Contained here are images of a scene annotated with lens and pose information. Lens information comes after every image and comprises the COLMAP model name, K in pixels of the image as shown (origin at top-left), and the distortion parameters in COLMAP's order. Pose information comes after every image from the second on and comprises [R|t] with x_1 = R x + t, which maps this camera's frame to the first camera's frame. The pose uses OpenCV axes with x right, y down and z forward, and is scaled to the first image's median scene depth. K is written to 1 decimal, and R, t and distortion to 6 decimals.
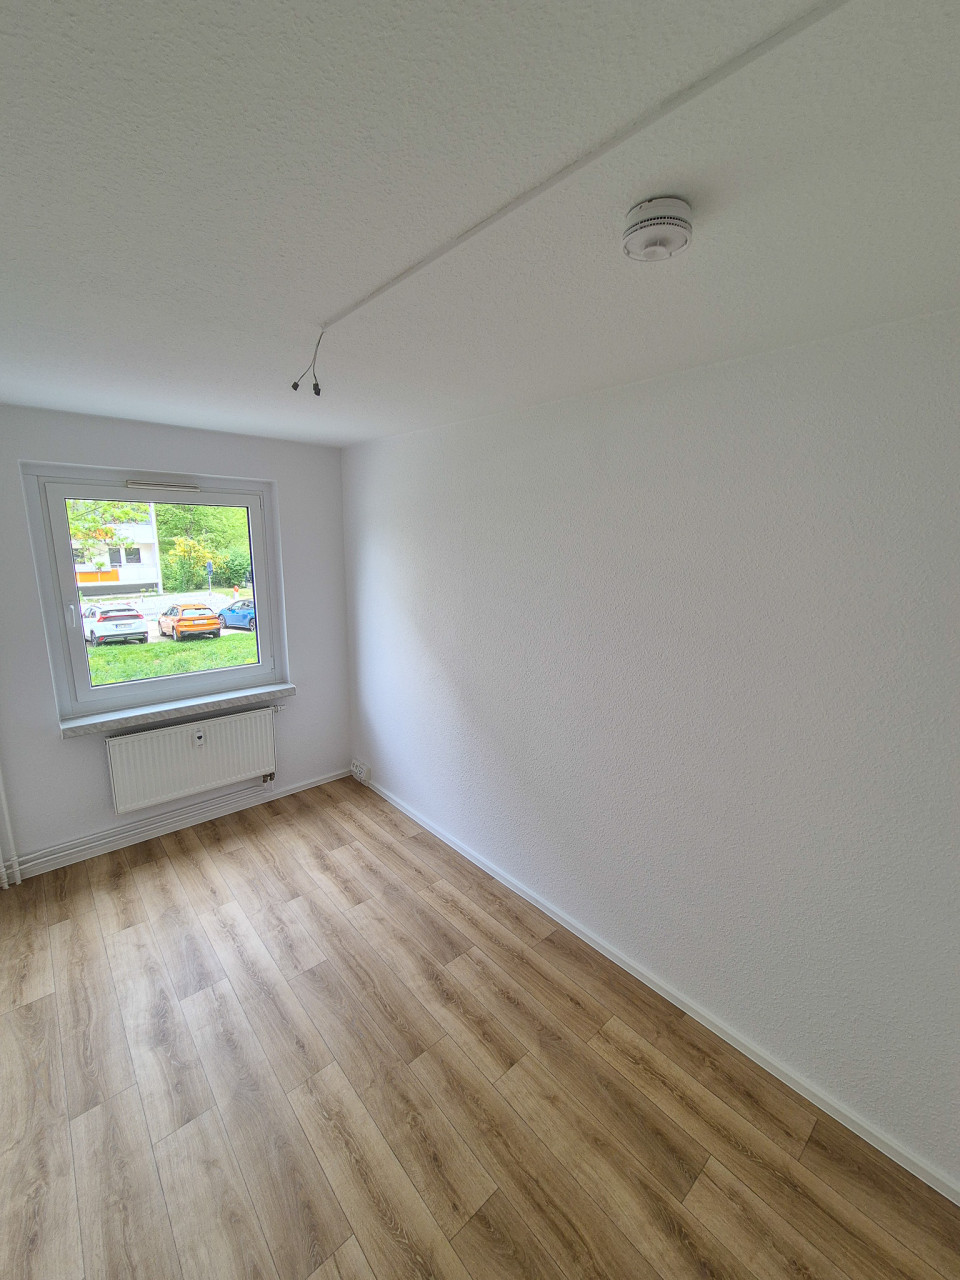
lens RADIAL K [[532.3, 0, 480.7], [0, 532.3, 642.3], [0, 0, 1]] dist [-0.001248, 0.001938]
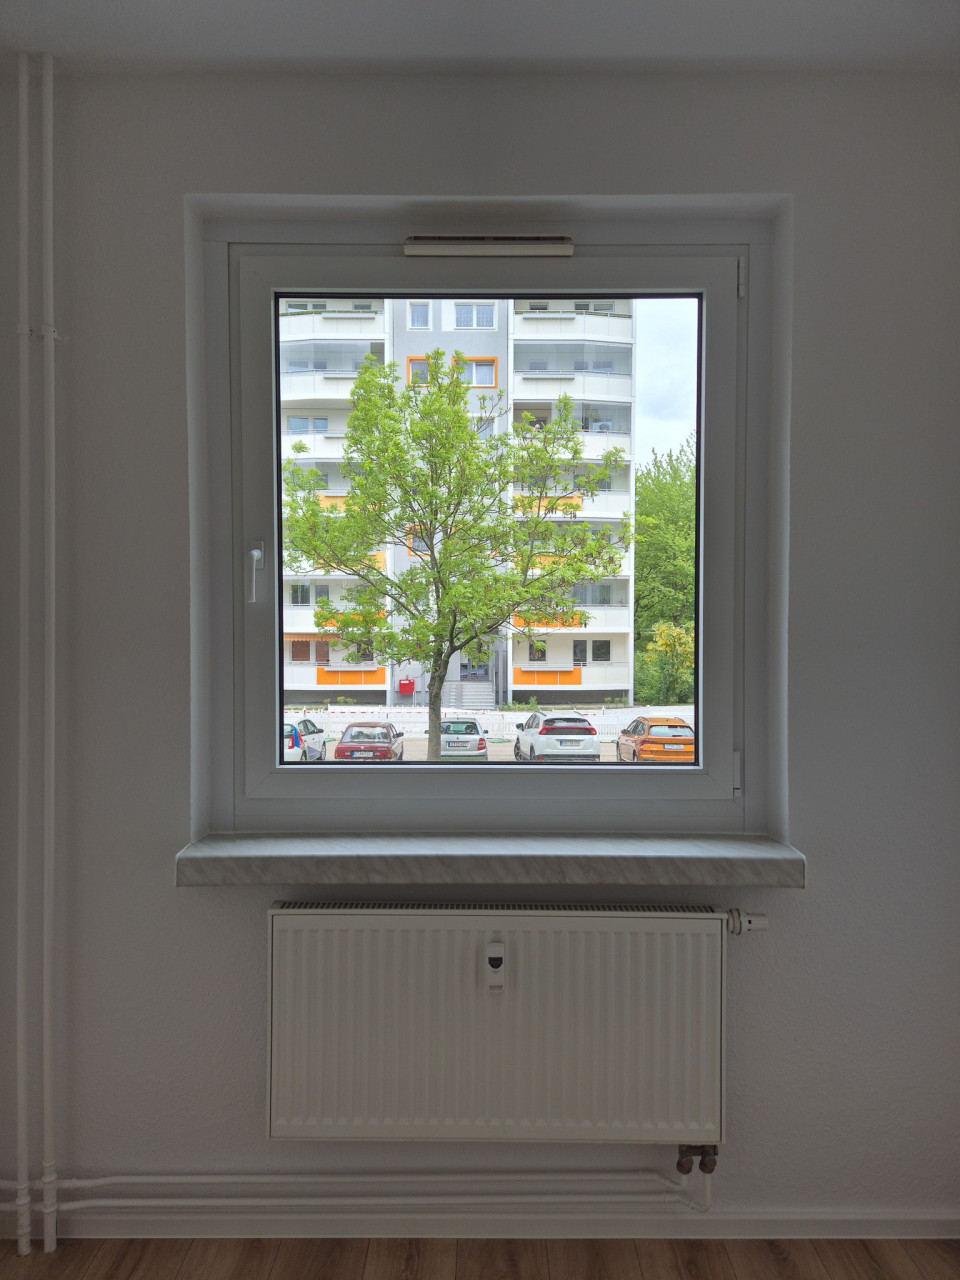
lens RADIAL K [[856.0, 0, 473.9], [0, 856.0, 636.2], [0, 0, 1]] dist [0.030511, -0.001288]
pose [[0.744411, -0.004648, -0.667706, -0.217942], [-0.124697, 0.981416, -0.145854, 0.072072], [0.655975, 0.191836, 0.729997, 0.665127]]
